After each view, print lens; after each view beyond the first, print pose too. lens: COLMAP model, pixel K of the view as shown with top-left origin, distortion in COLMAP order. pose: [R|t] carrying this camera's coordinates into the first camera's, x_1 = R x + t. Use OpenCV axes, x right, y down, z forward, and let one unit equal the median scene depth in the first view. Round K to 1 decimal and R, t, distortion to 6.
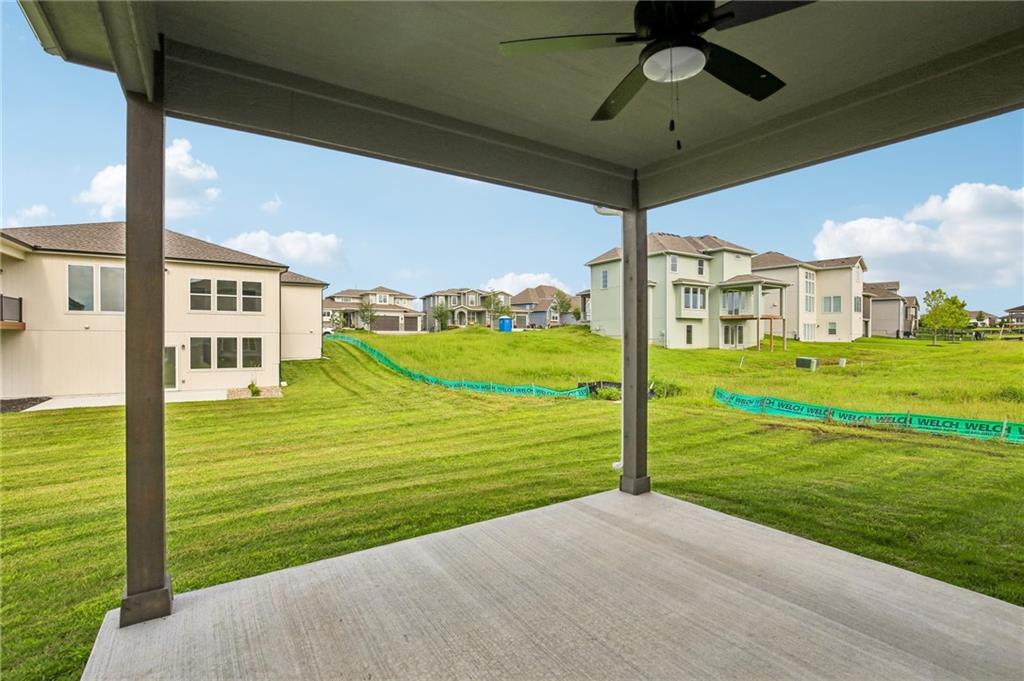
lens RADIAL K [[476.3, 0, 512.0], [0, 476.3, 340.5], [0, 0, 1]] dist [-0.020167, 0.000300]
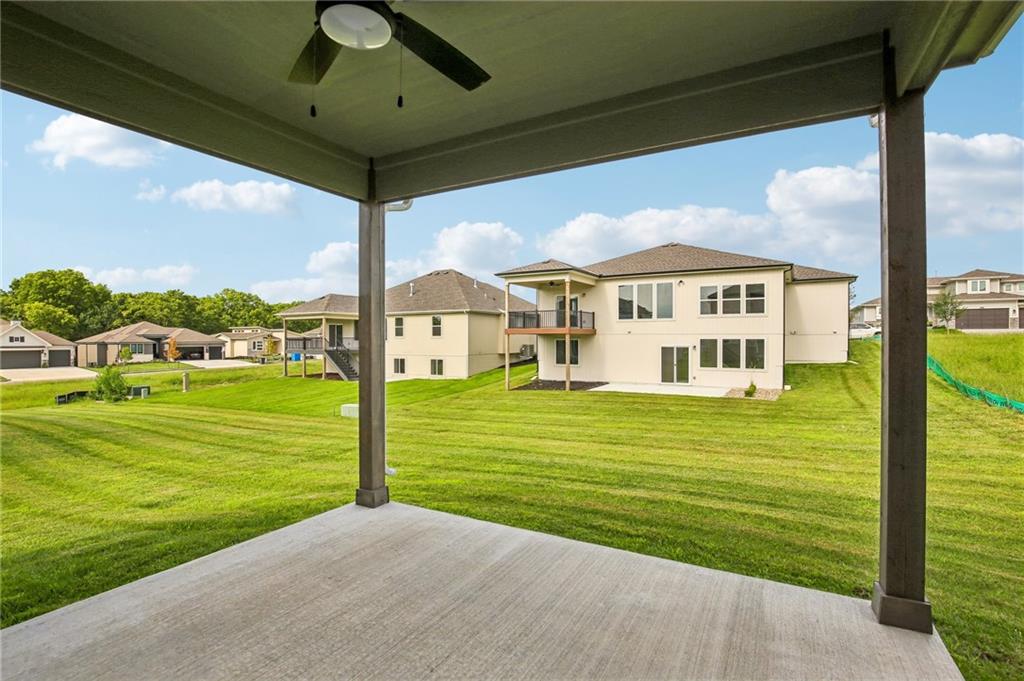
lens RADIAL K [[476.3, 0, 512.0], [0, 476.3, 340.5], [0, 0, 1]] dist [-0.020167, 0.000300]
pose [[0.464956, -0.001174, -0.885333, 0.132798], [-0.001731, 0.999996, -0.002235, 0.000138], [0.885332, 0.002572, 0.464952, 0.090379]]
